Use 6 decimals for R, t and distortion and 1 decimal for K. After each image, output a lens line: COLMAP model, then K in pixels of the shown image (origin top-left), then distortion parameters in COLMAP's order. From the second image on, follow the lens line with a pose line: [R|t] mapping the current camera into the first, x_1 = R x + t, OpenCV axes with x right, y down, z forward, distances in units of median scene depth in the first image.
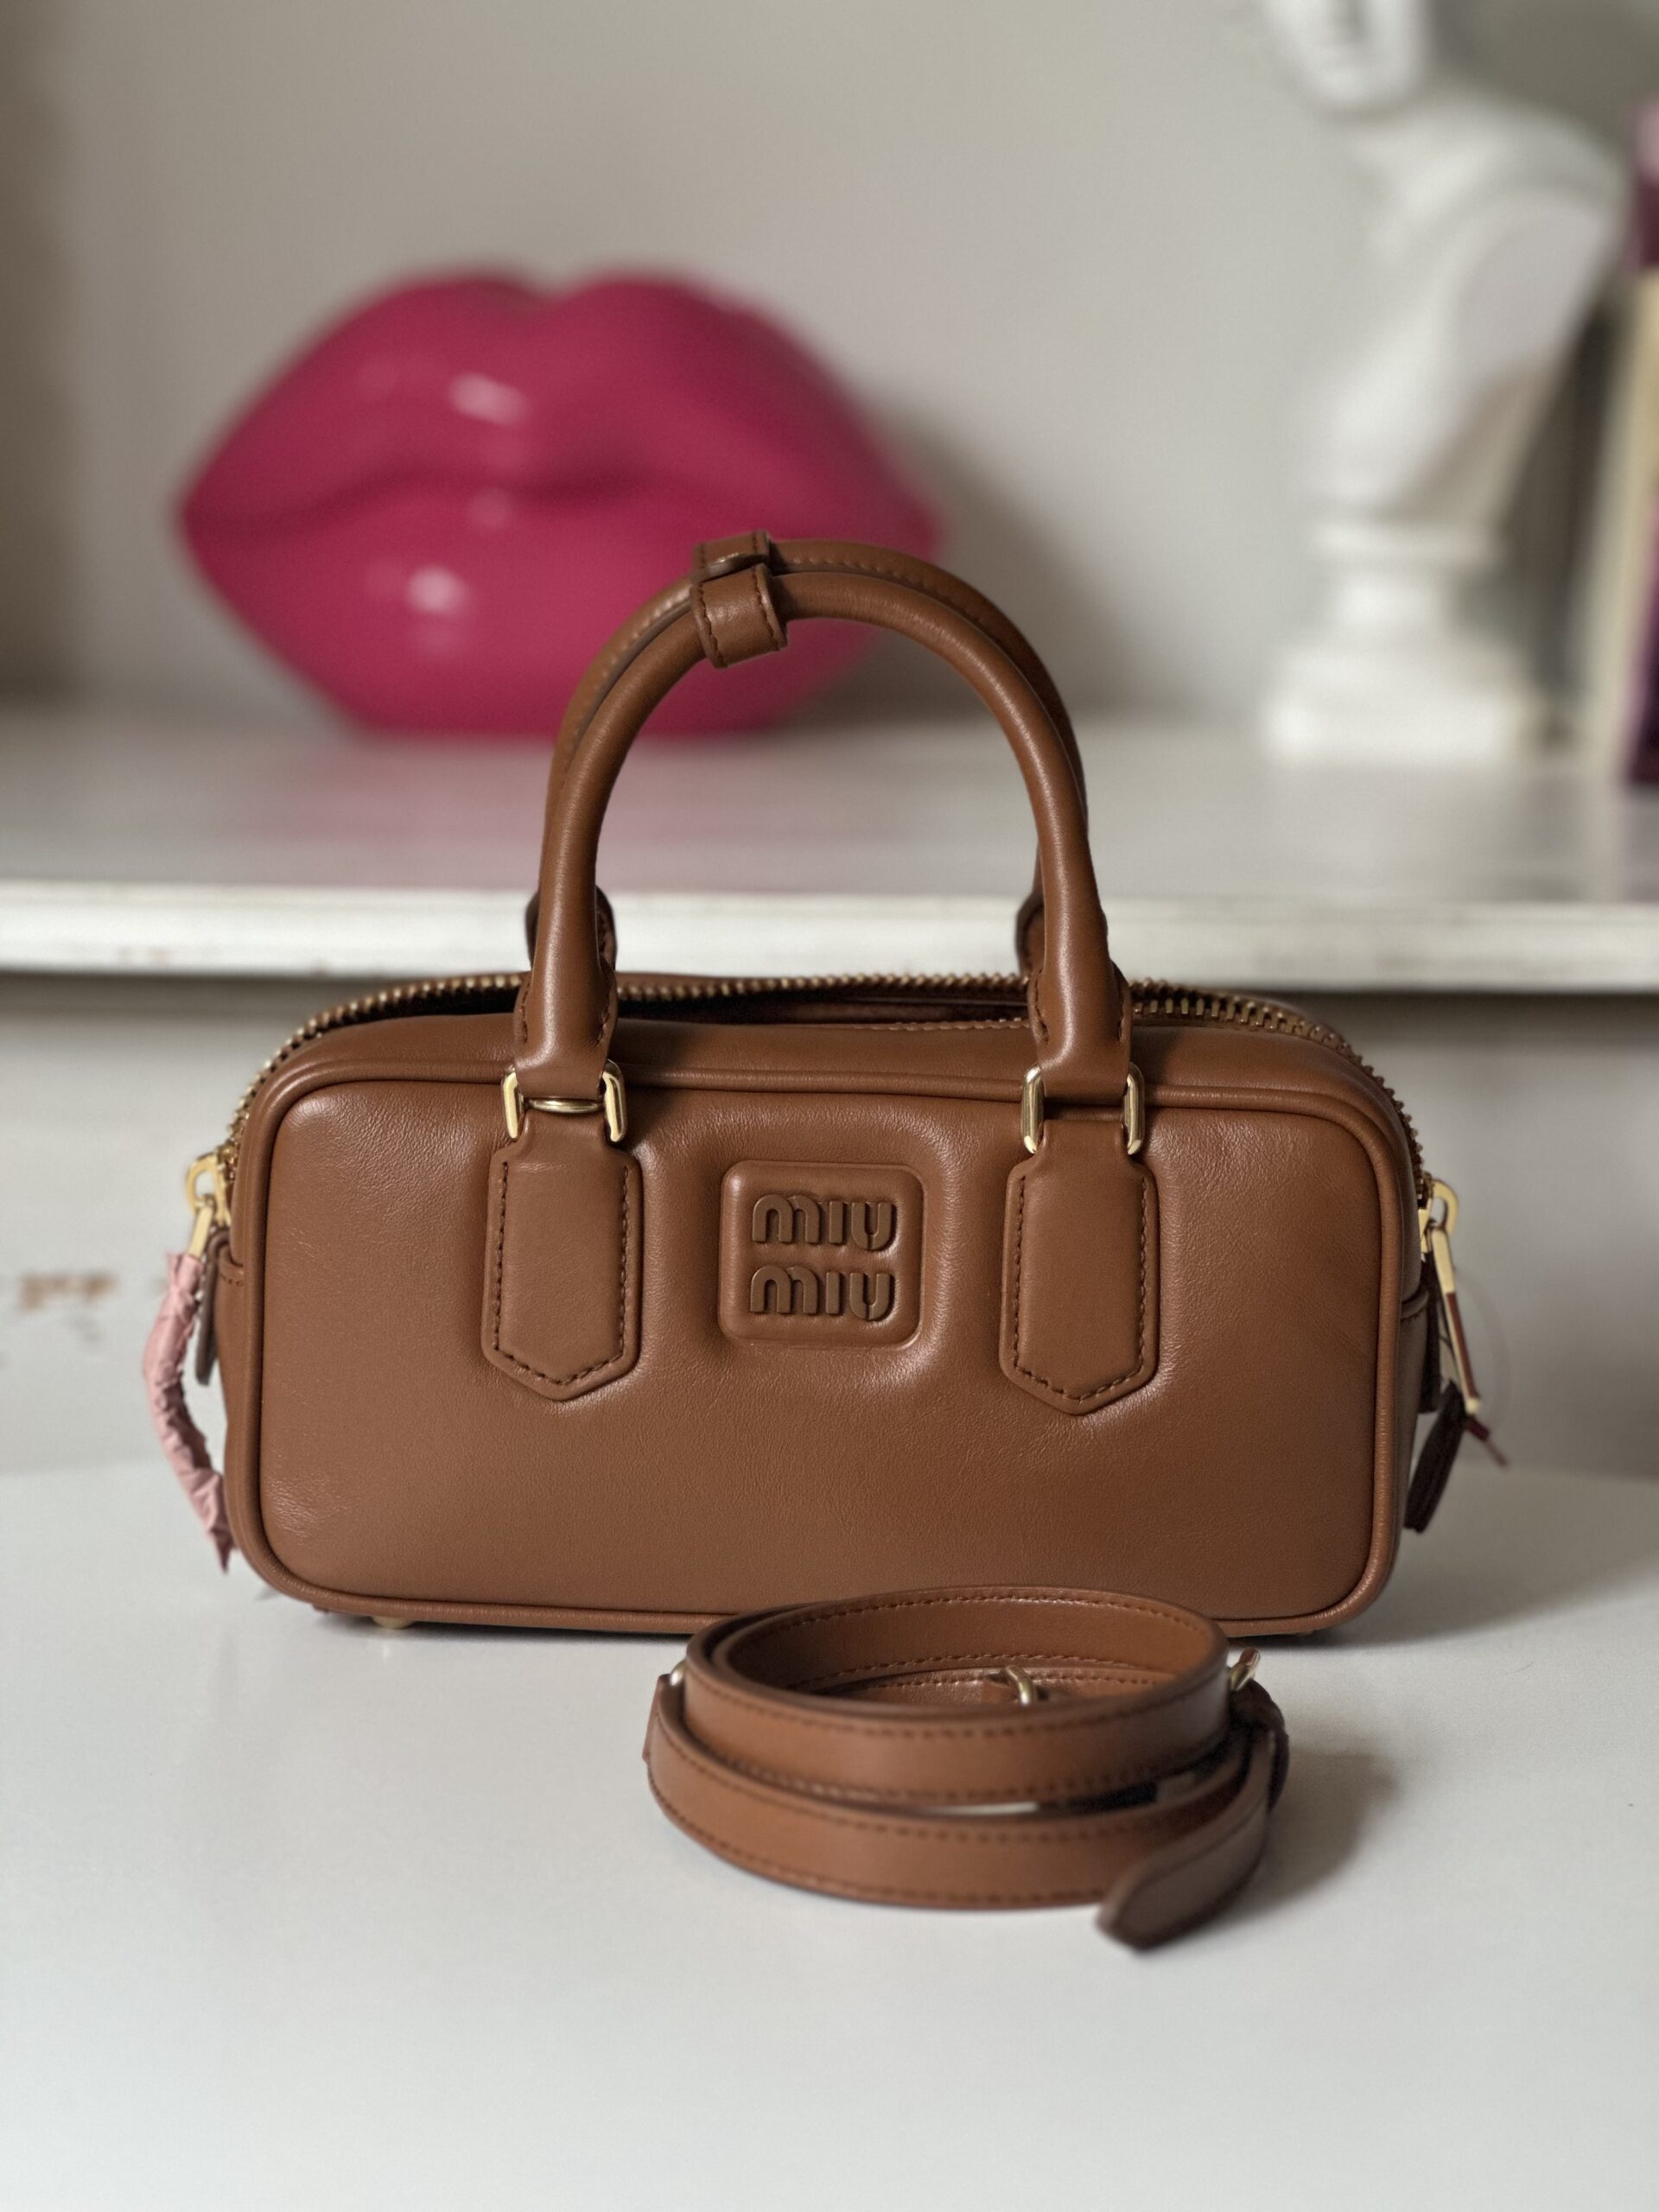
lens RADIAL K [[4144.0, 0, 829.5], [0, 4144.0, 1106.0], [0, 0, 1]] dist [-0.038858, 0.051314]
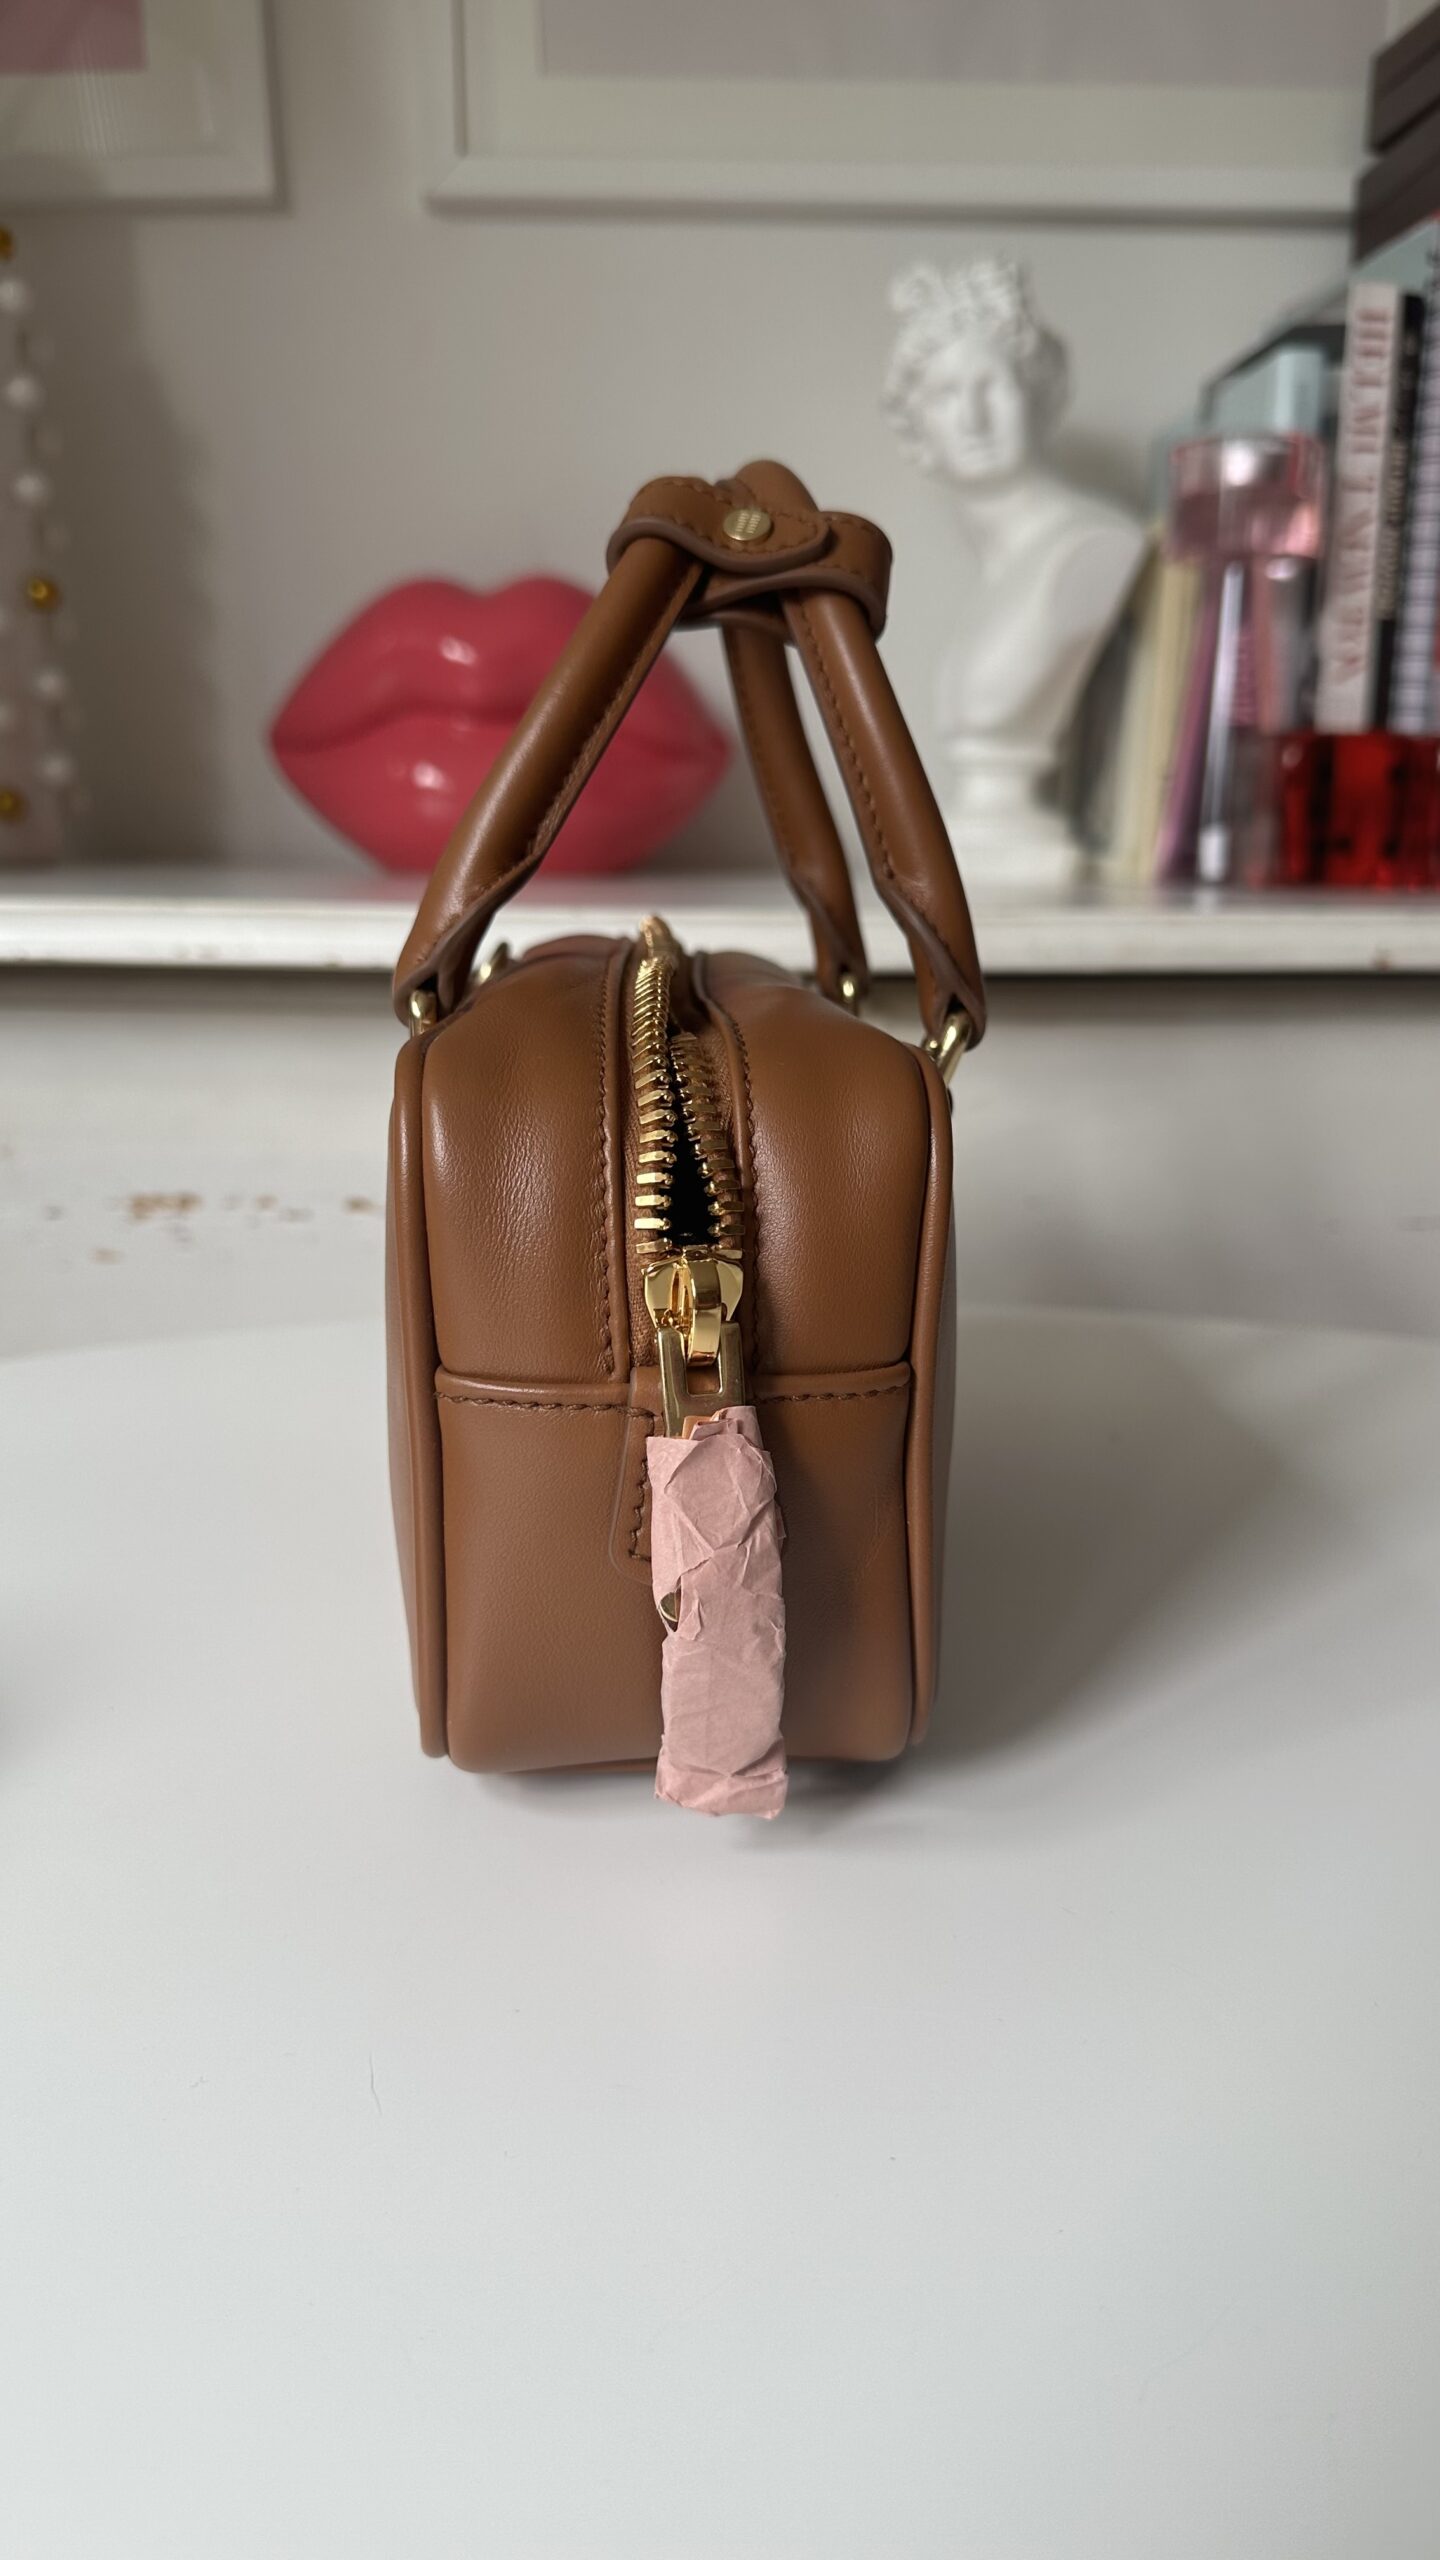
lens RADIAL K [[1929.4, 0, 720.0], [0, 1929.4, 1280.0], [0, 0, 1]] dist [-0.003244, -0.002966]
pose [[0.998969, -0.015244, 0.042759, -0.015521], [0.011465, 0.996118, 0.087280, 0.009317], [-0.043924, -0.086700, 0.995266, 0.217481]]
